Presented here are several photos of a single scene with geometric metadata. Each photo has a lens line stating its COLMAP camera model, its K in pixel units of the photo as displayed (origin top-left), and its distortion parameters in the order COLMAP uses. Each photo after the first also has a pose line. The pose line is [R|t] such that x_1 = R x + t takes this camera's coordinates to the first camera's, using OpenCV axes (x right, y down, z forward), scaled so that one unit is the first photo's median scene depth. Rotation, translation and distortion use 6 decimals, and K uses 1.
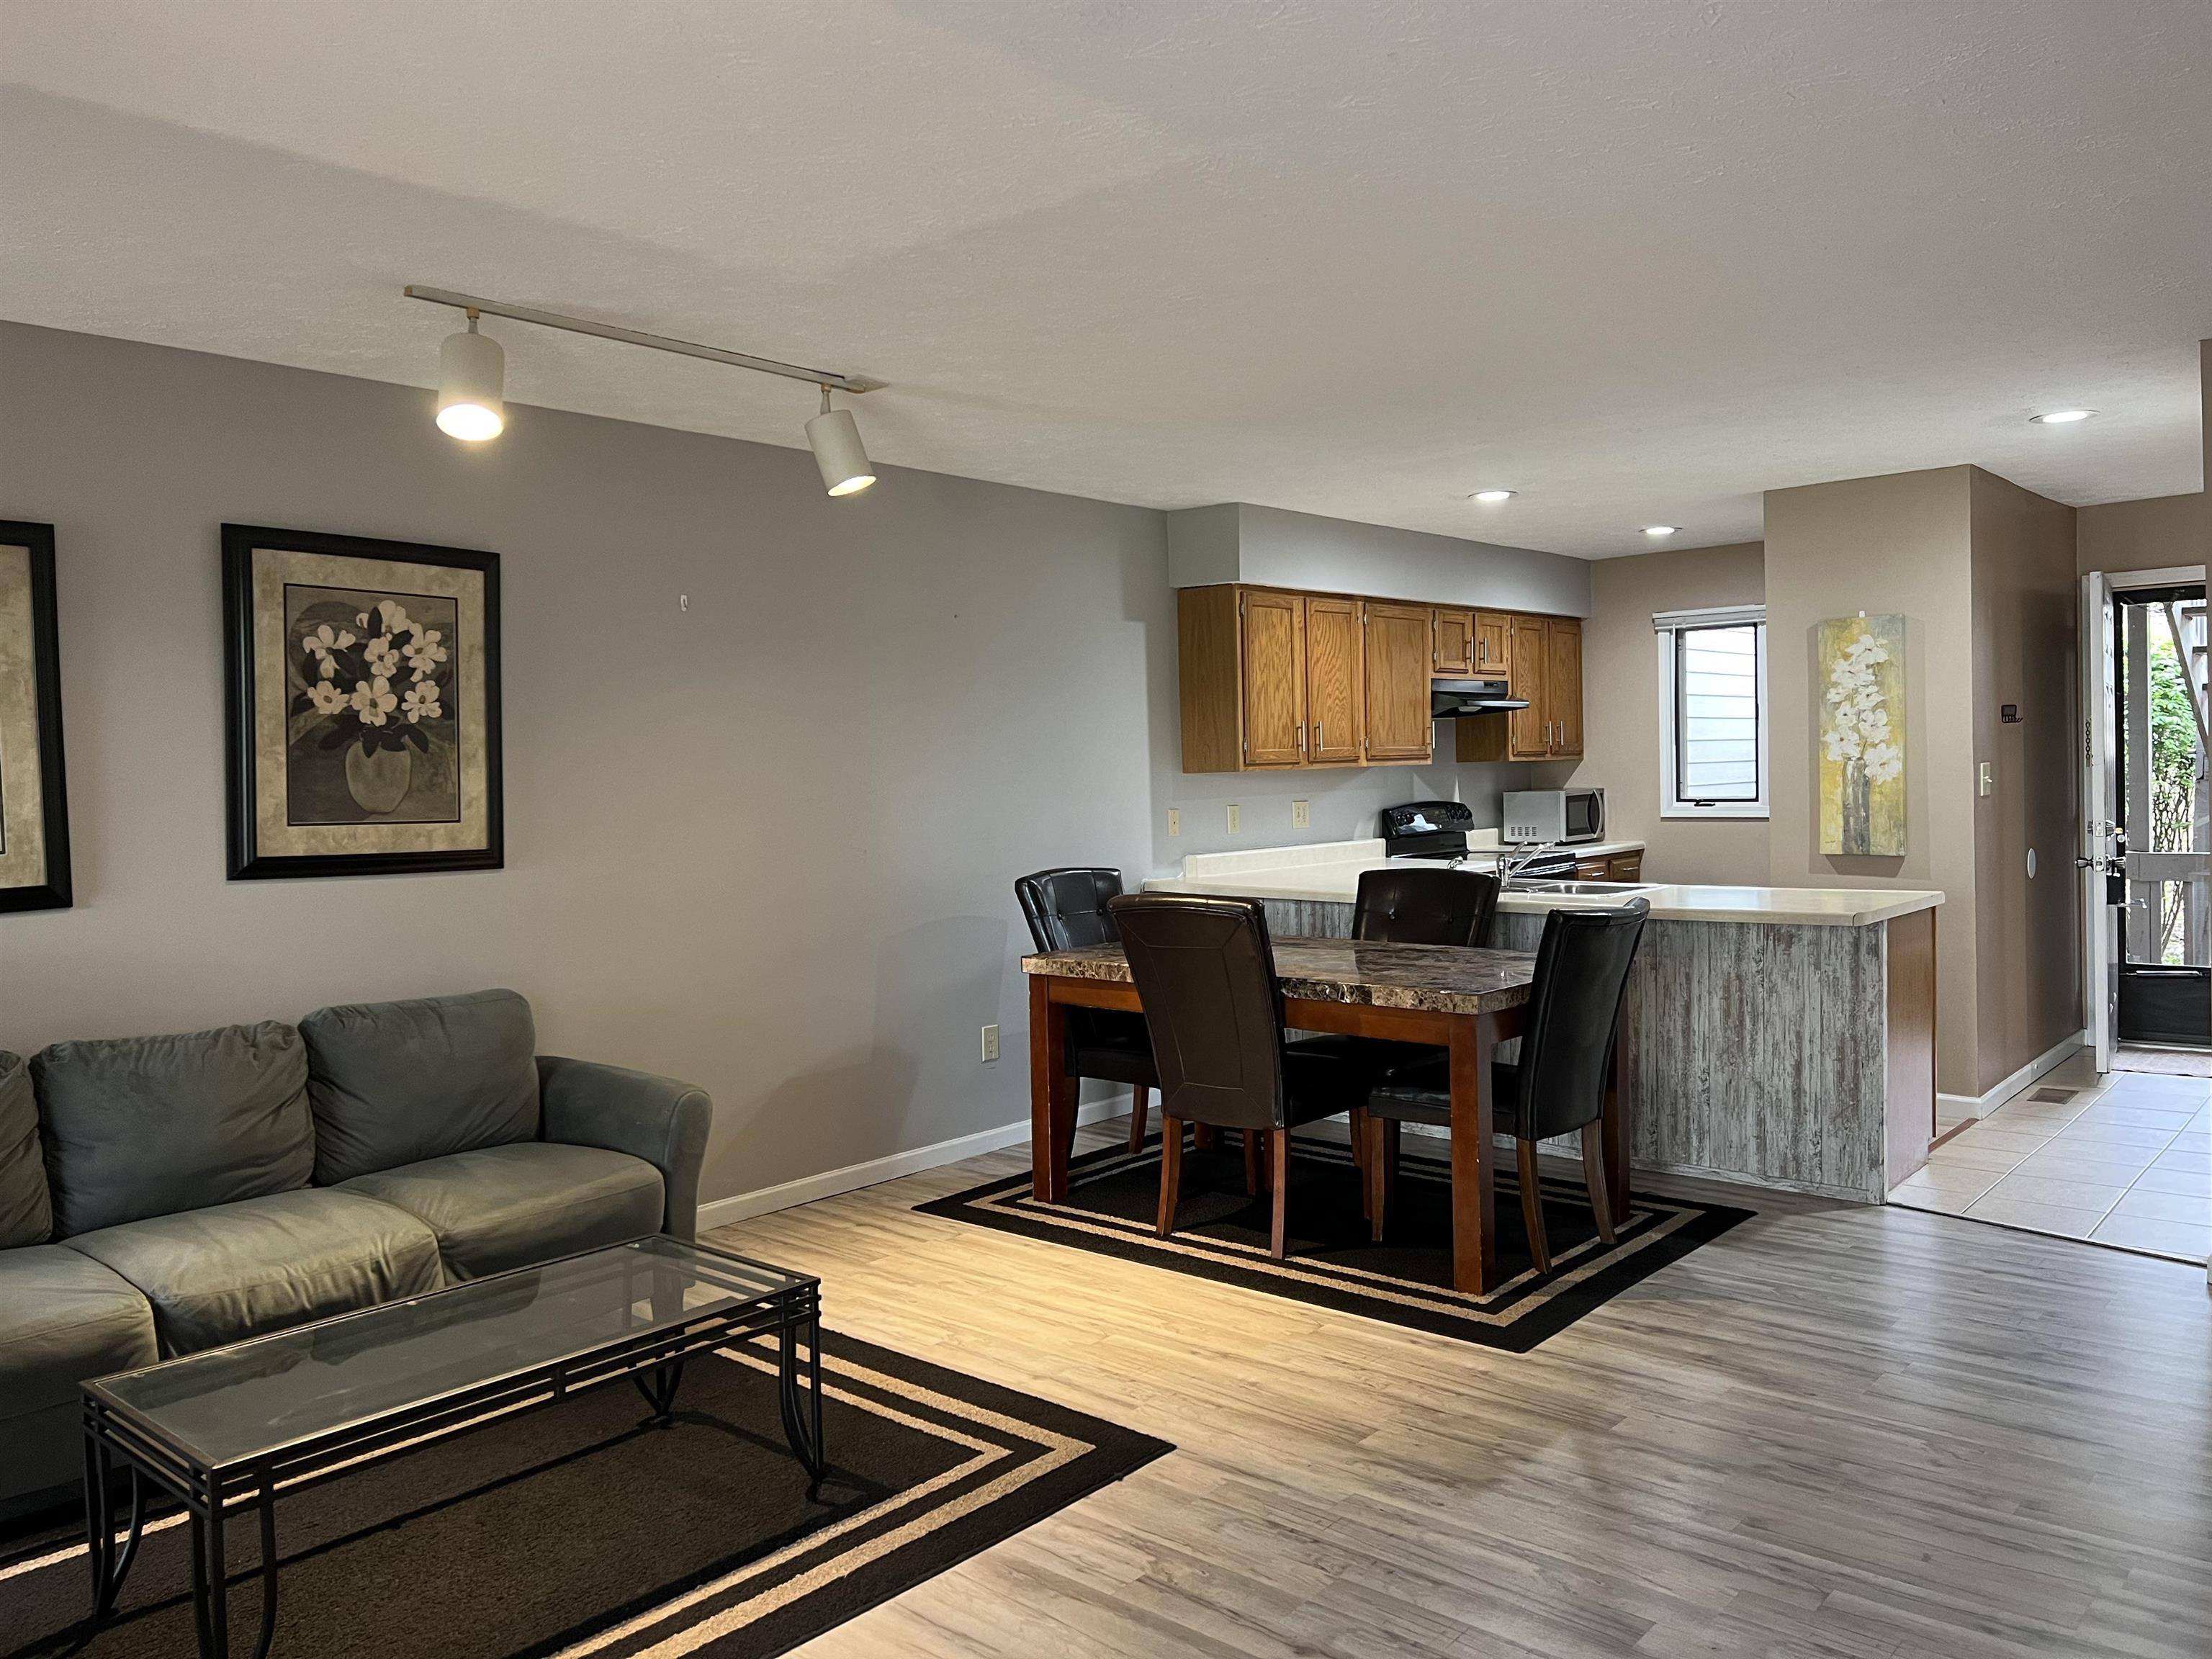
lens RADIAL K [[1685.7, 0, 1107.2], [0, 1685.7, 821.3], [0, 0, 1]] dist [0.107470, -0.119235]
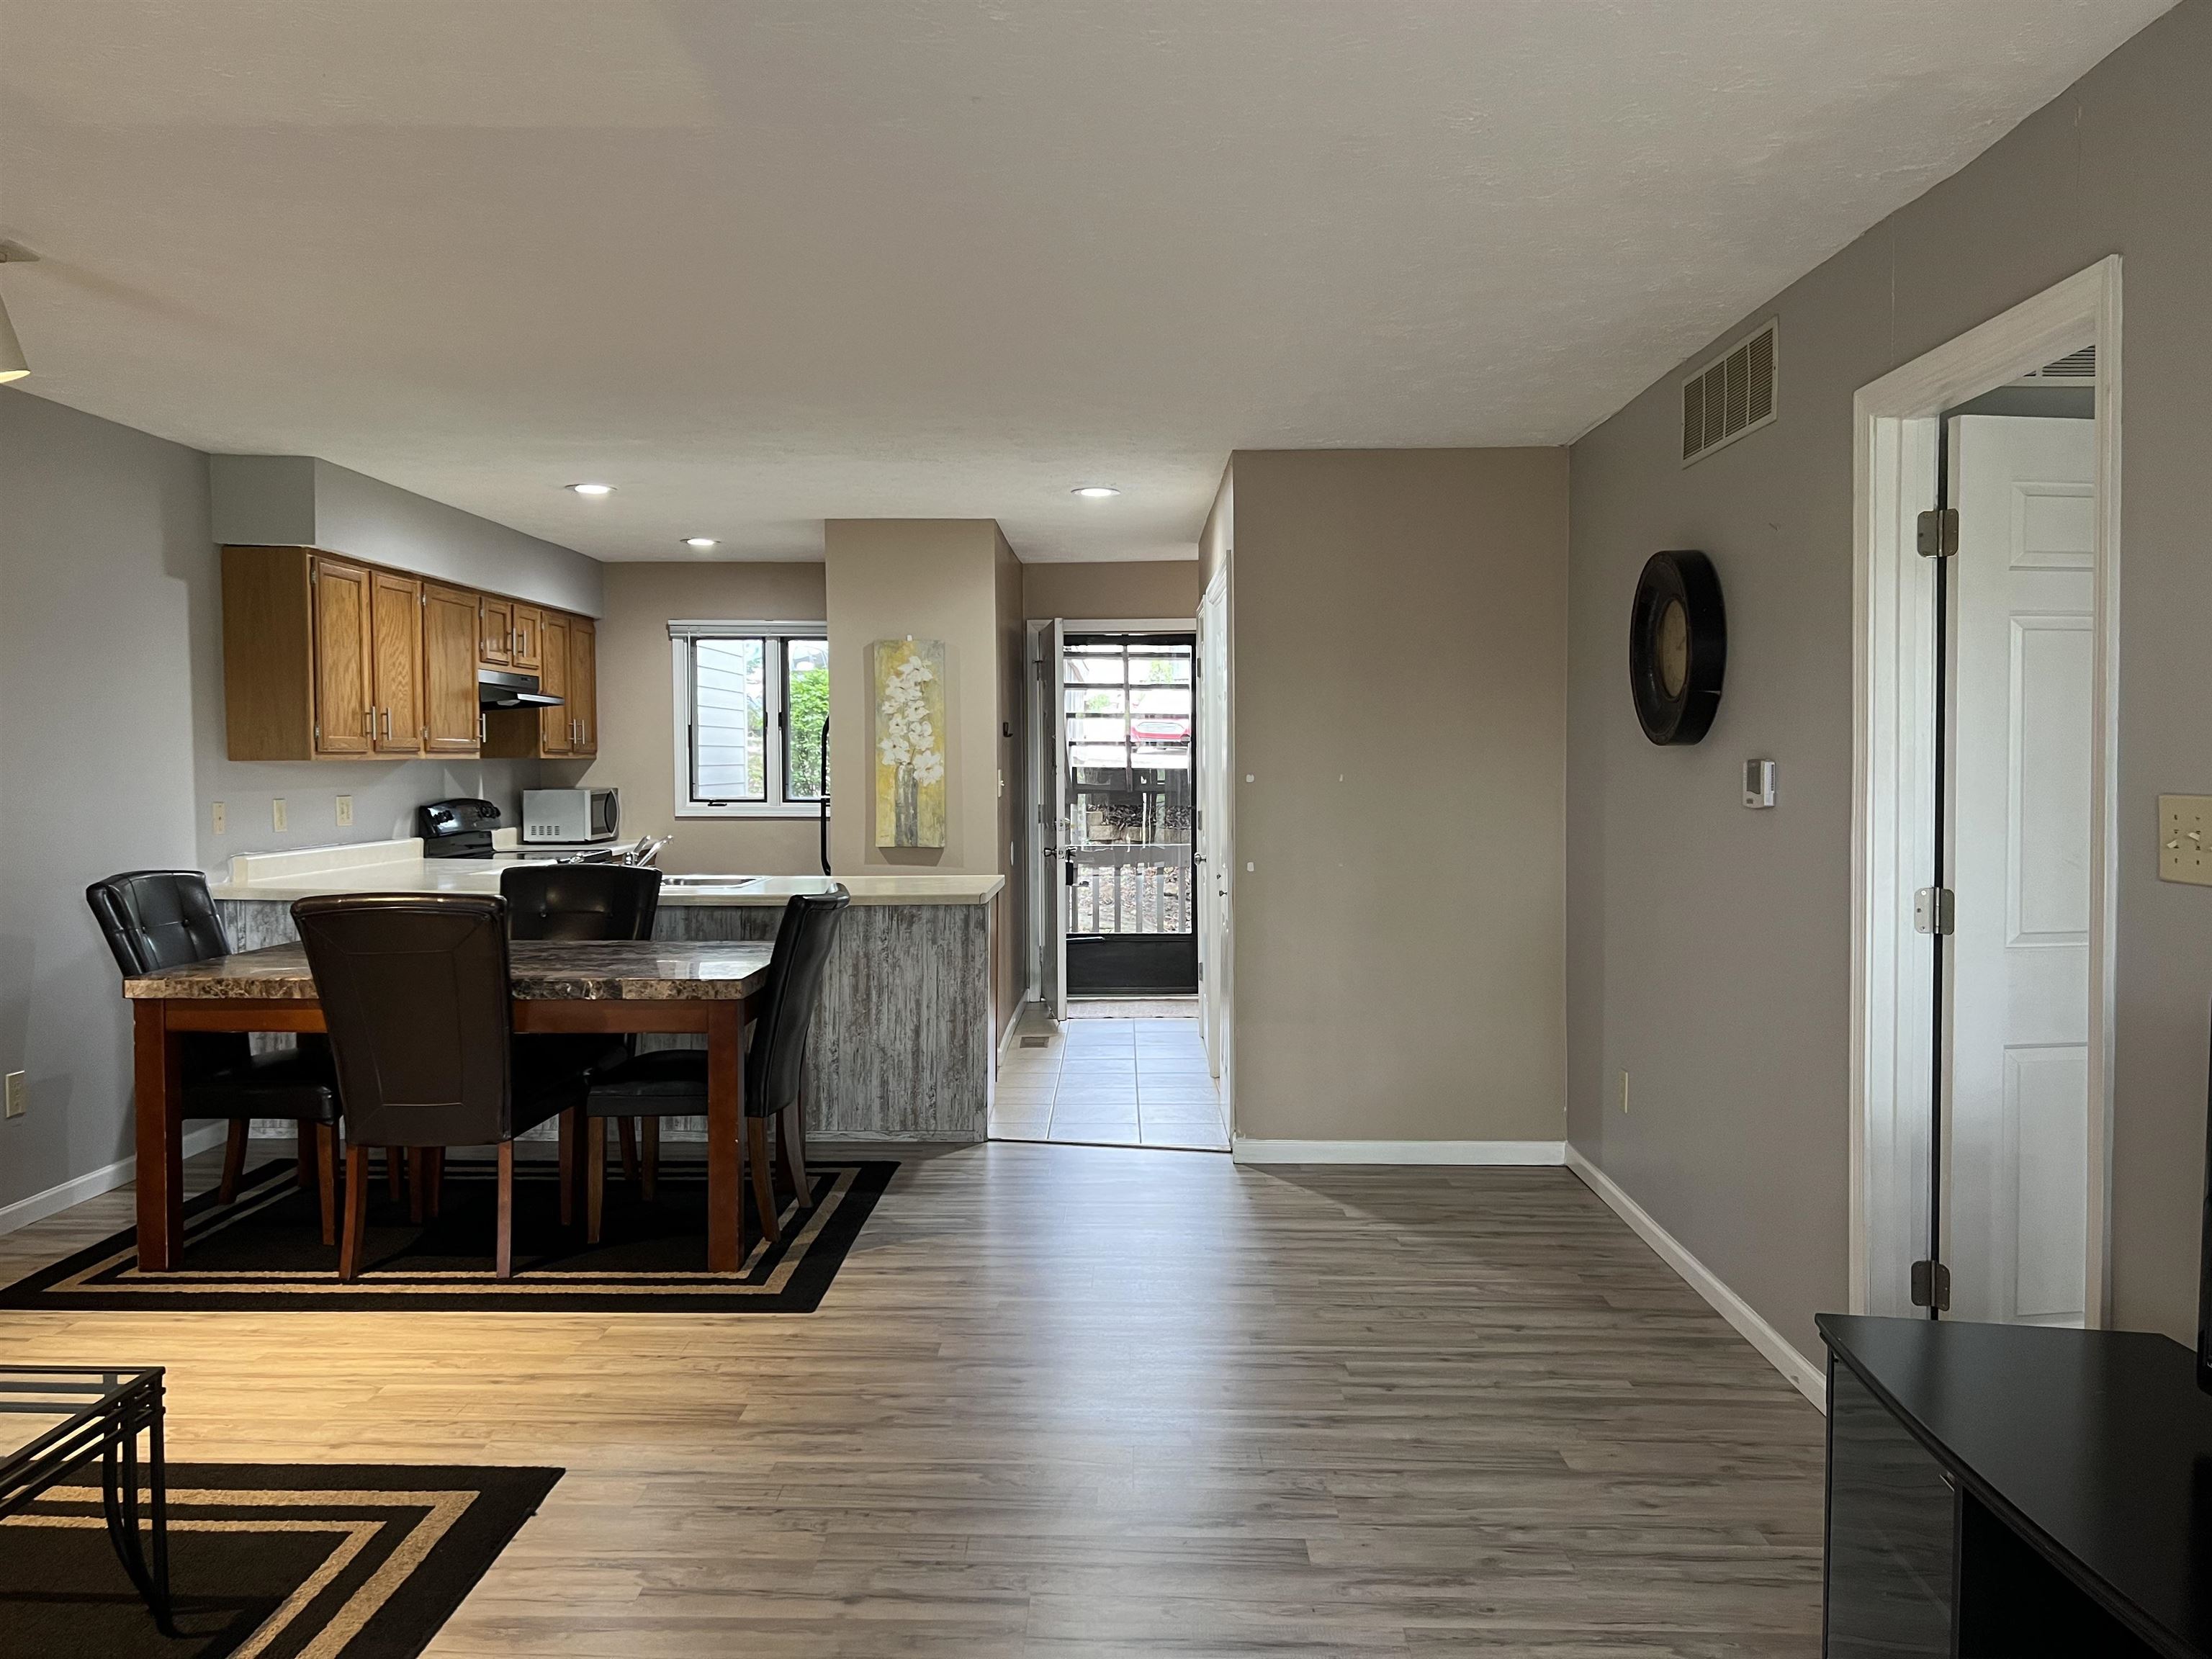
lens RADIAL K [[1685.7, 0, 1107.2], [0, 1685.7, 821.3], [0, 0, 1]] dist [0.107470, -0.119235]
pose [[0.768830, 0.001330, 0.639452, -0.219913], [0.001662, 0.999990, -0.004078, 0.008543], [-0.639451, 0.004198, 0.768820, 0.051842]]
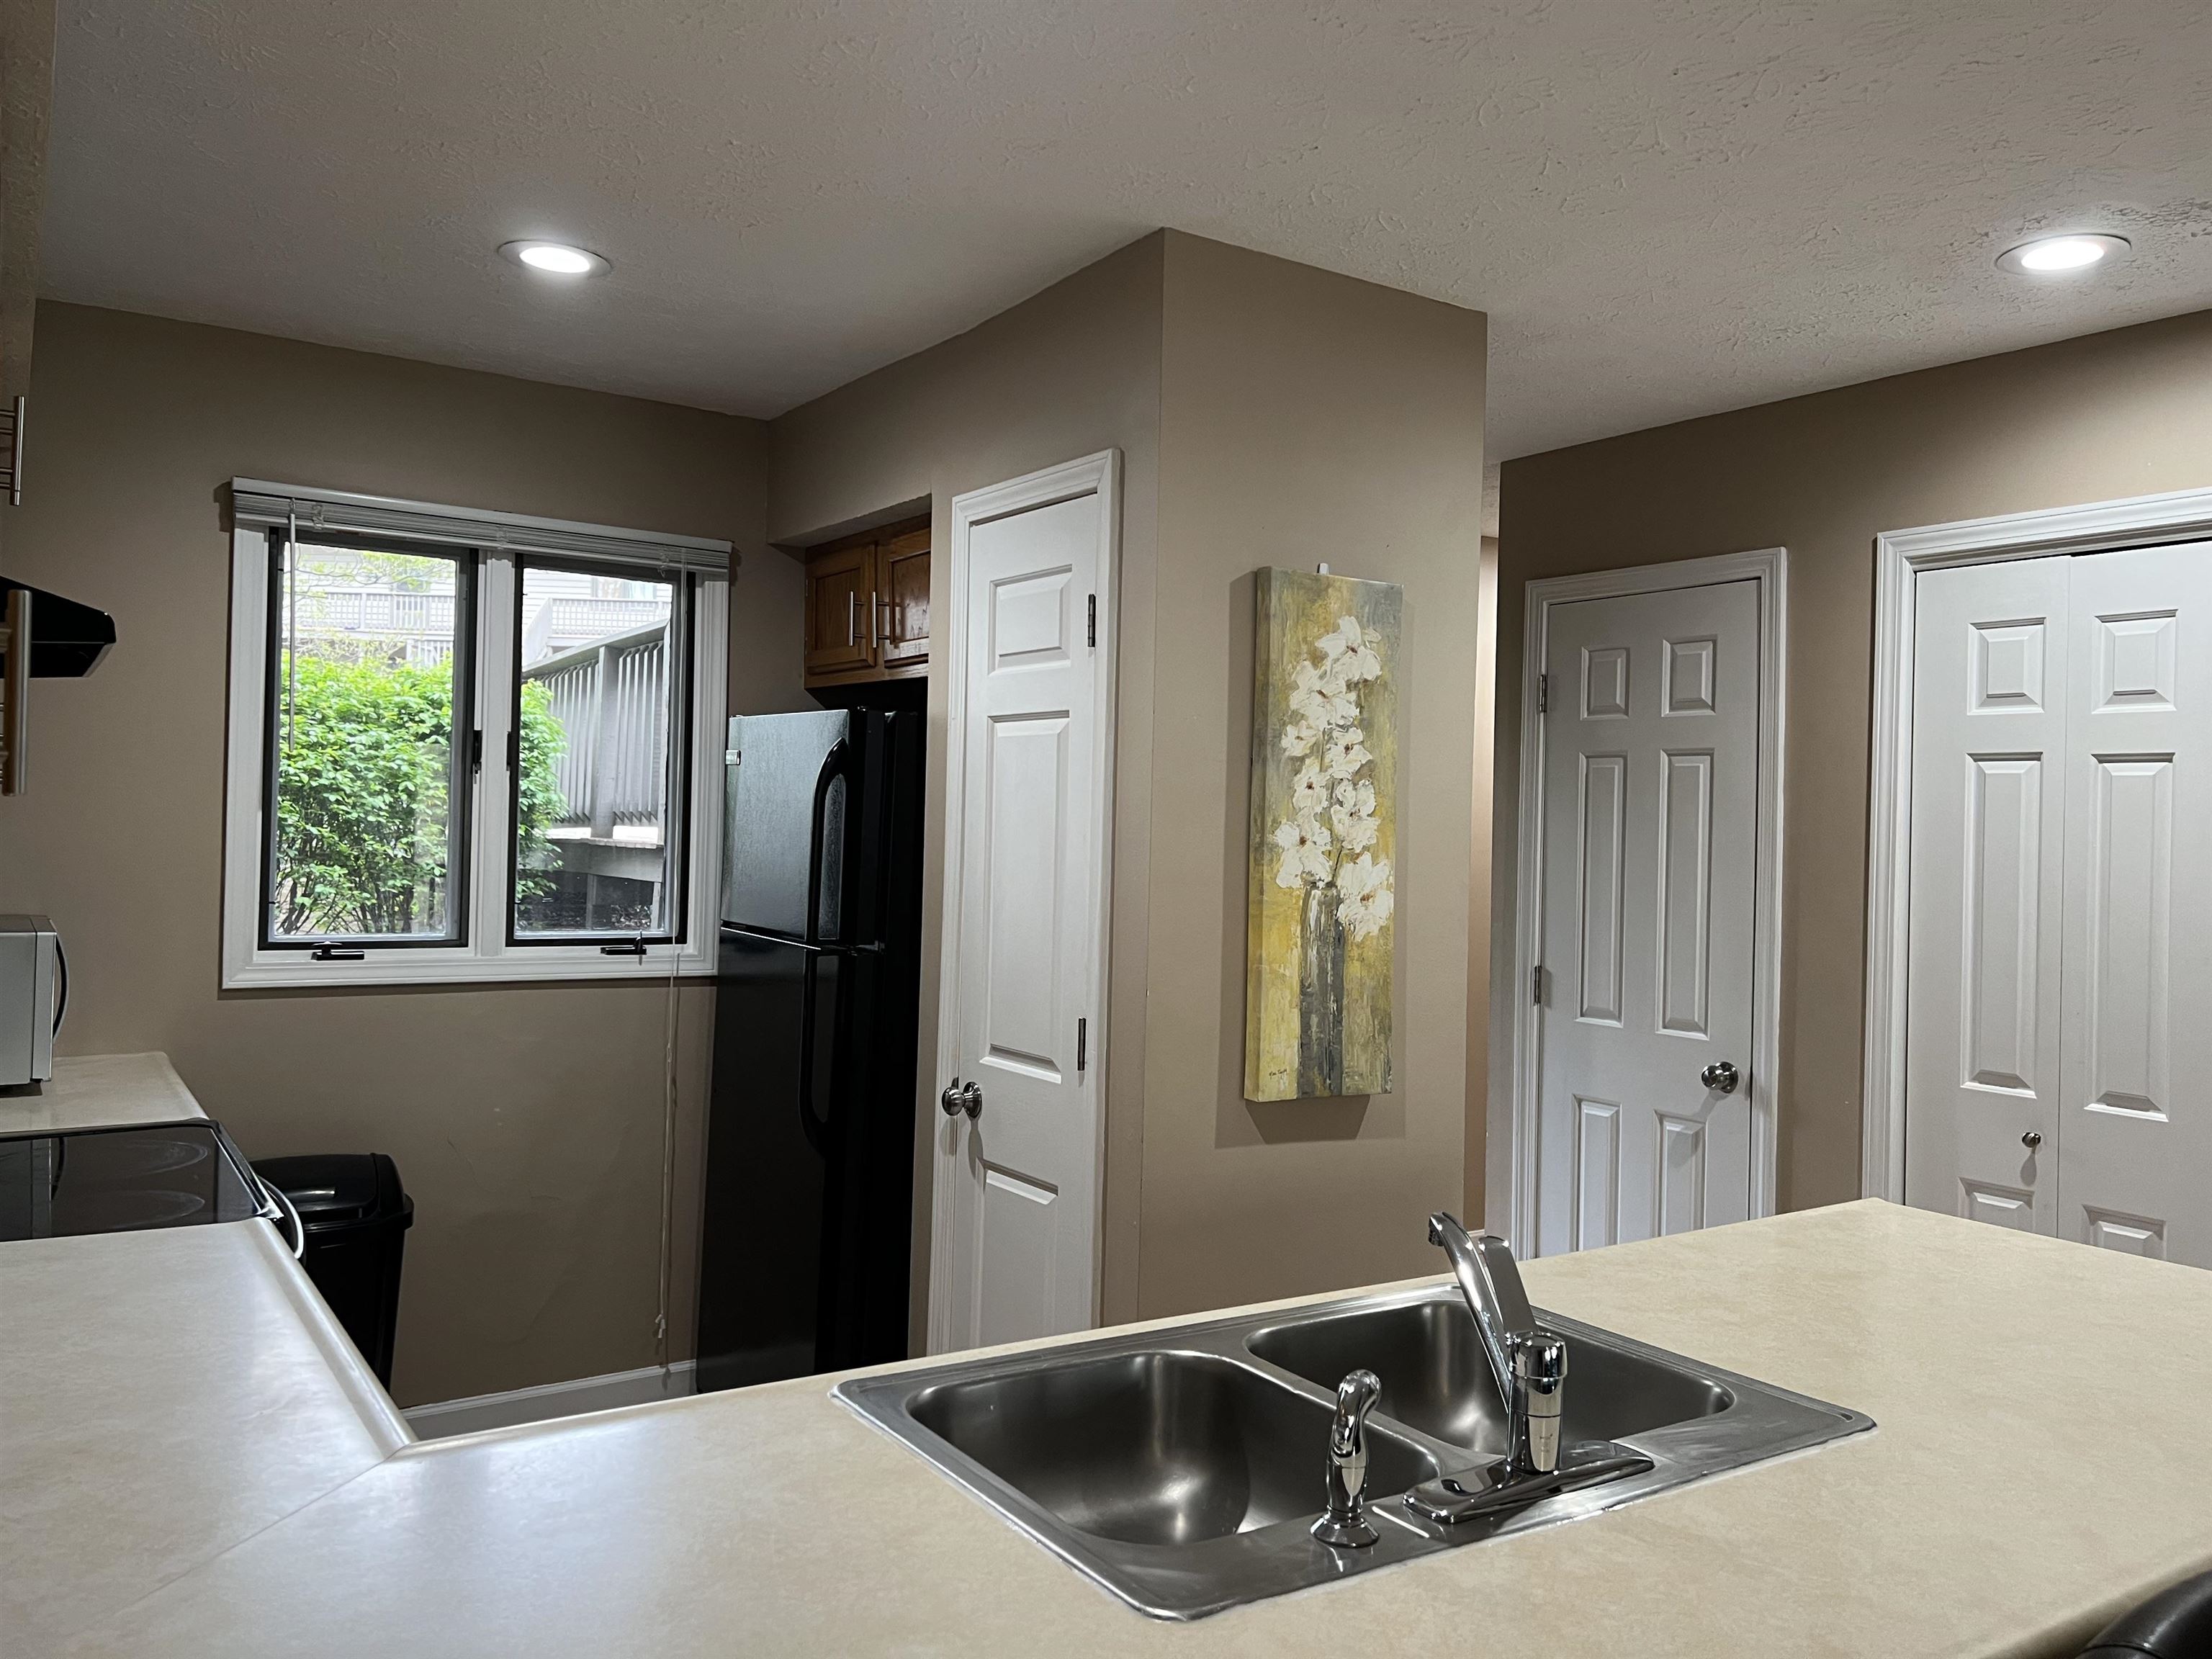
lens RADIAL K [[1685.7, 0, 1107.2], [0, 1685.7, 821.3], [0, 0, 1]] dist [0.107470, -0.119235]
pose [[0.265141, 0.035945, 0.963539, -0.012674], [-0.001902, 0.999322, -0.036756, -0.044079], [-0.964208, 0.007913, 0.265030, 1.122612]]
